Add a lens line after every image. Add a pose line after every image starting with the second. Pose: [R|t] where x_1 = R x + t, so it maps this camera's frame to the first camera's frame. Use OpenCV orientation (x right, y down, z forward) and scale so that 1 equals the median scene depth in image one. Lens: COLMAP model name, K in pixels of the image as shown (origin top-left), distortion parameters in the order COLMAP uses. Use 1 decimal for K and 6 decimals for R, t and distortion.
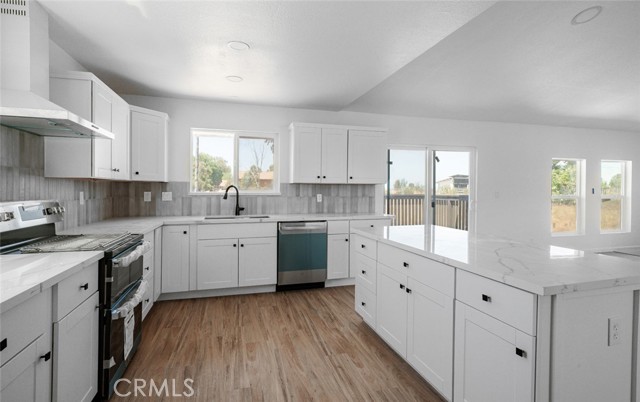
lens RADIAL K [[320.5, 0, 316.0], [0, 320.5, 202.7], [0, 0, 1]] dist [0.001573, 0.000765]
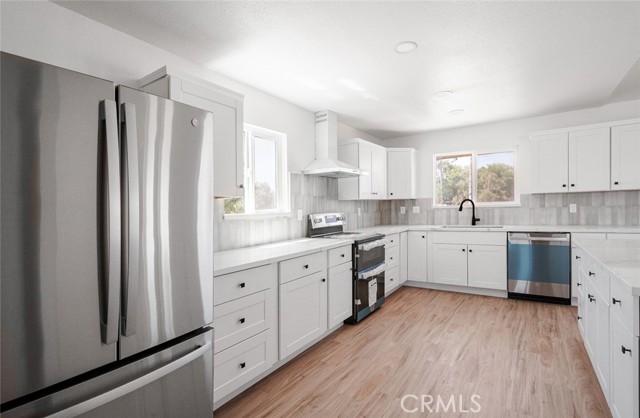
lens RADIAL K [[315.1, 0, 313.8], [0, 315.1, 216.0], [0, 0, 1]] dist [0.008087, -0.000098]
pose [[0.639906, -0.004565, -0.768440, 0.273082], [0.003524, 0.999989, -0.003006, 0.008958], [0.768445, -0.000784, 0.639915, -0.157890]]
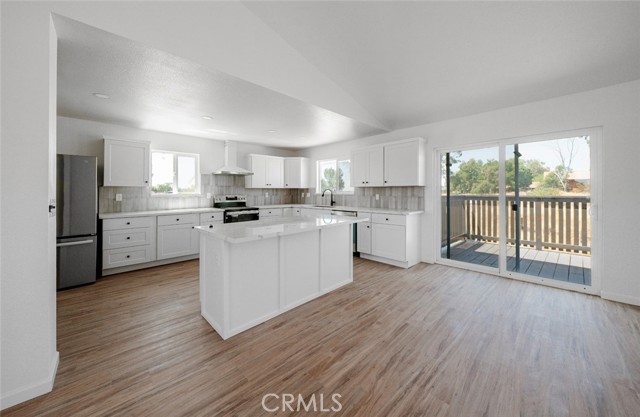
lens RADIAL K [[228.6, 0, 301.2], [0, 228.6, 193.9], [0, 0, 1]] dist [-0.002131, -0.000066]
pose [[0.430295, 0.002878, -0.902684, 0.922145], [-0.030388, 0.999474, -0.011299, -0.007696], [0.902176, 0.032293, 0.430157, 0.316879]]
